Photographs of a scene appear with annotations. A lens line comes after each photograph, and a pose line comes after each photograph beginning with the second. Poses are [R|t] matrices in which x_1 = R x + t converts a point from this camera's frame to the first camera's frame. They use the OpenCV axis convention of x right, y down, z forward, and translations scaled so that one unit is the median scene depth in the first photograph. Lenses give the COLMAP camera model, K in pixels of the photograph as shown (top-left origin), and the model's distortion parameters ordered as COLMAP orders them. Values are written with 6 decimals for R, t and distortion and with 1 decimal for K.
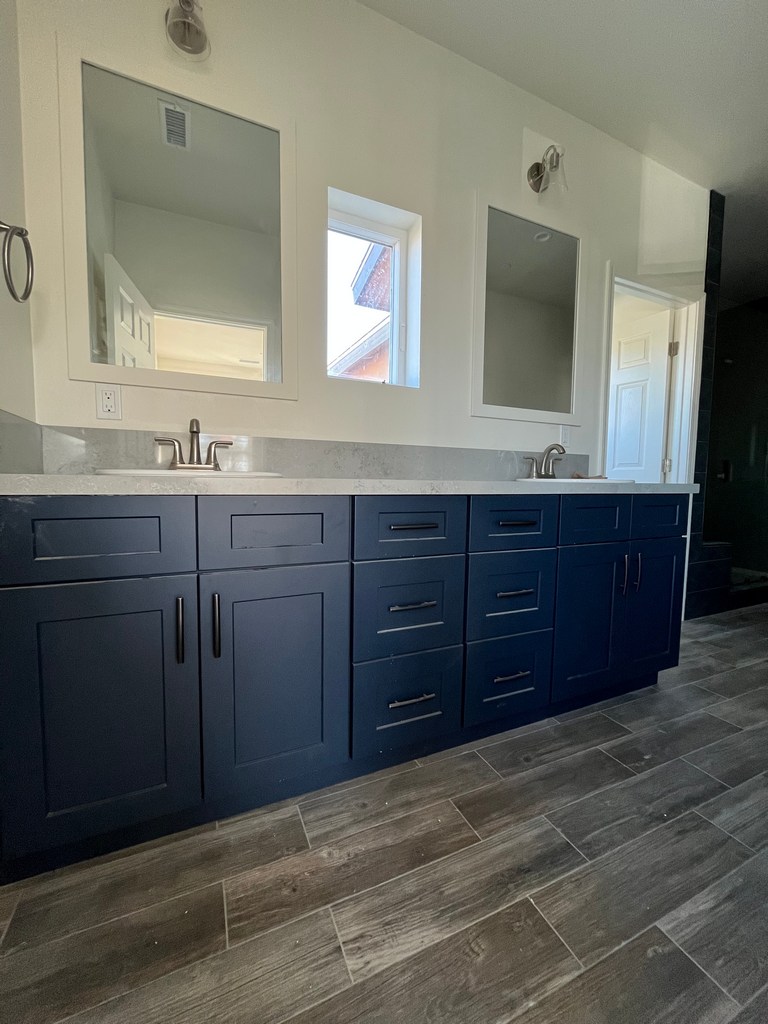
lens RADIAL K [[413.6, 0, 385.1], [0, 413.6, 514.2], [0, 0, 1]] dist [0.001172, -0.000049]
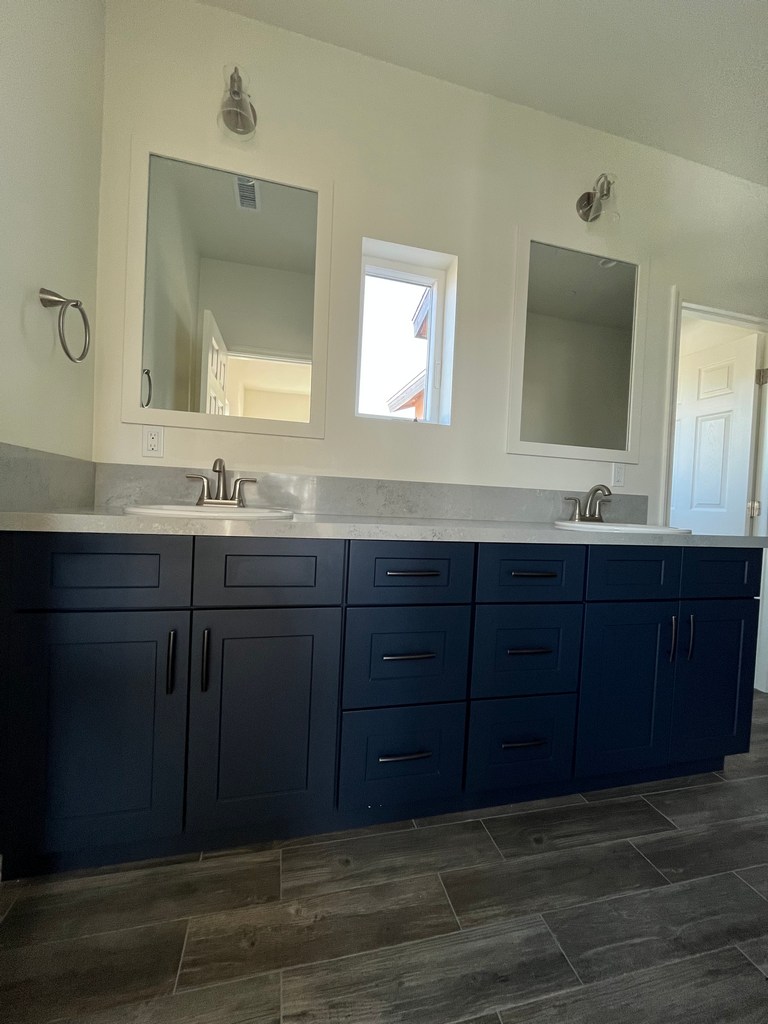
lens RADIAL K [[413.6, 0, 381.7], [0, 413.6, 516.5], [0, 0, 1]] dist [0.001172, -0.000049]
pose [[0.982946, 0.039341, -0.179635, 0.142590], [-0.048593, 0.997693, -0.047397, -0.045873], [0.177356, 0.055318, 0.982591, 0.023380]]
